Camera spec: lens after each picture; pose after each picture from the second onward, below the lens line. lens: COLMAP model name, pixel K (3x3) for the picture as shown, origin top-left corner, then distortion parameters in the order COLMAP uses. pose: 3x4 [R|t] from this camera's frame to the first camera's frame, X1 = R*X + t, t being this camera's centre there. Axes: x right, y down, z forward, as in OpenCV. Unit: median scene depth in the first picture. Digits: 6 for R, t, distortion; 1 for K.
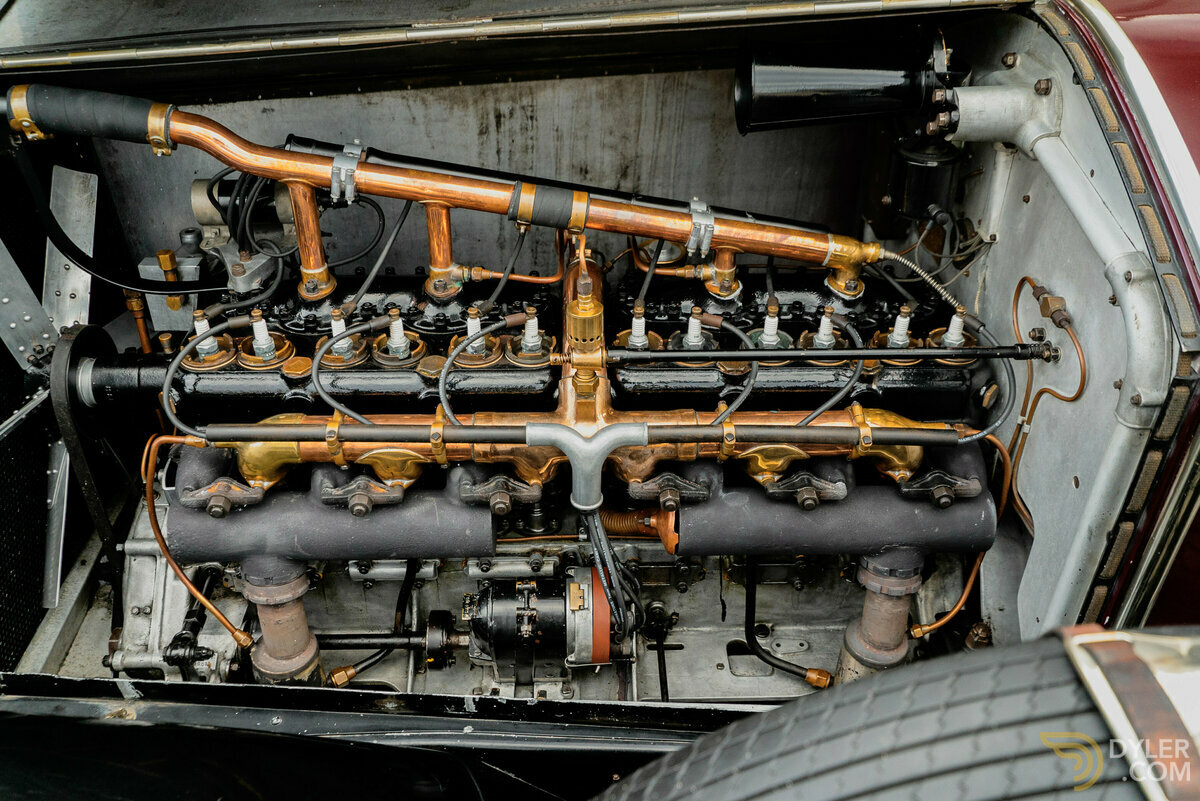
lens RADIAL K [[983.5, 0, 600.0], [0, 983.5, 400.5], [0, 0, 1]] dist [-0.002609, -0.006498]
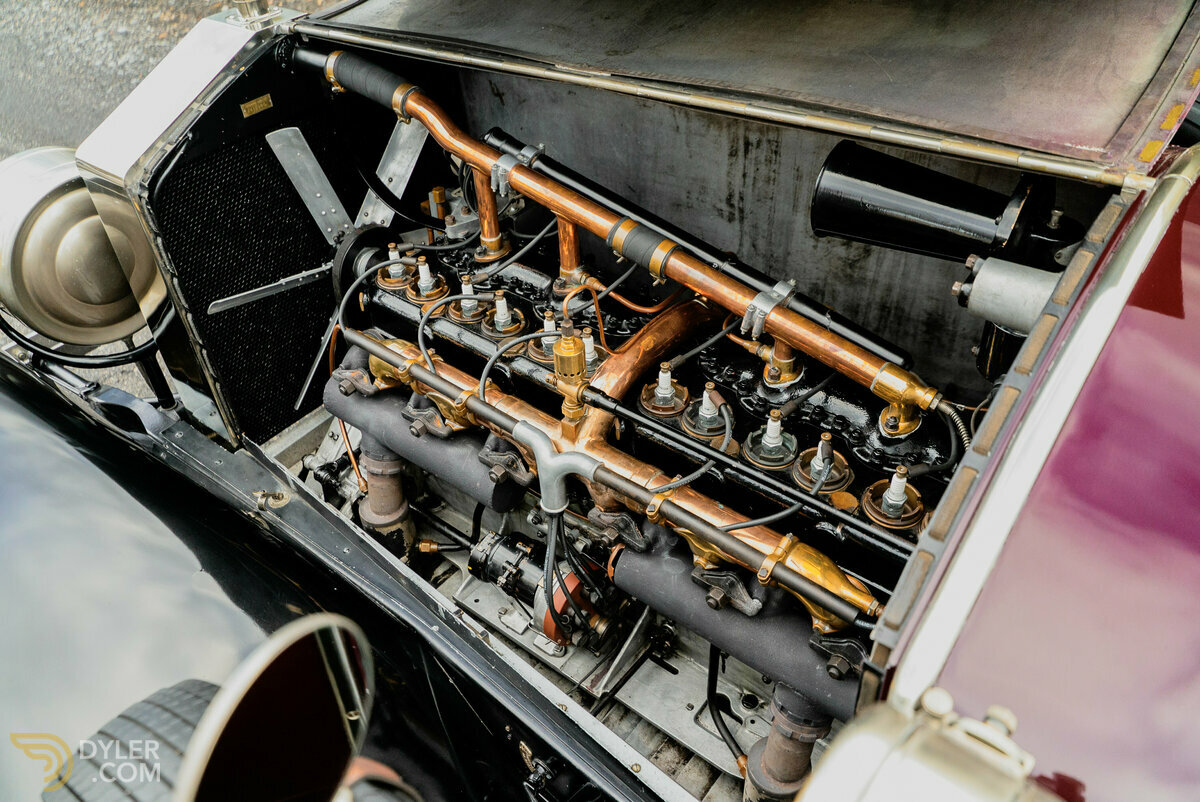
lens RADIAL K [[949.6, 0, 600.0], [0, 949.6, 401.0], [0, 0, 1]] dist [-0.001749, -0.000649]
pose [[0.759783, 0.383767, -0.524835, 0.475152], [-0.336845, 0.922781, 0.187113, -0.197587], [0.556116, 0.034622, 0.830383, 0.093123]]
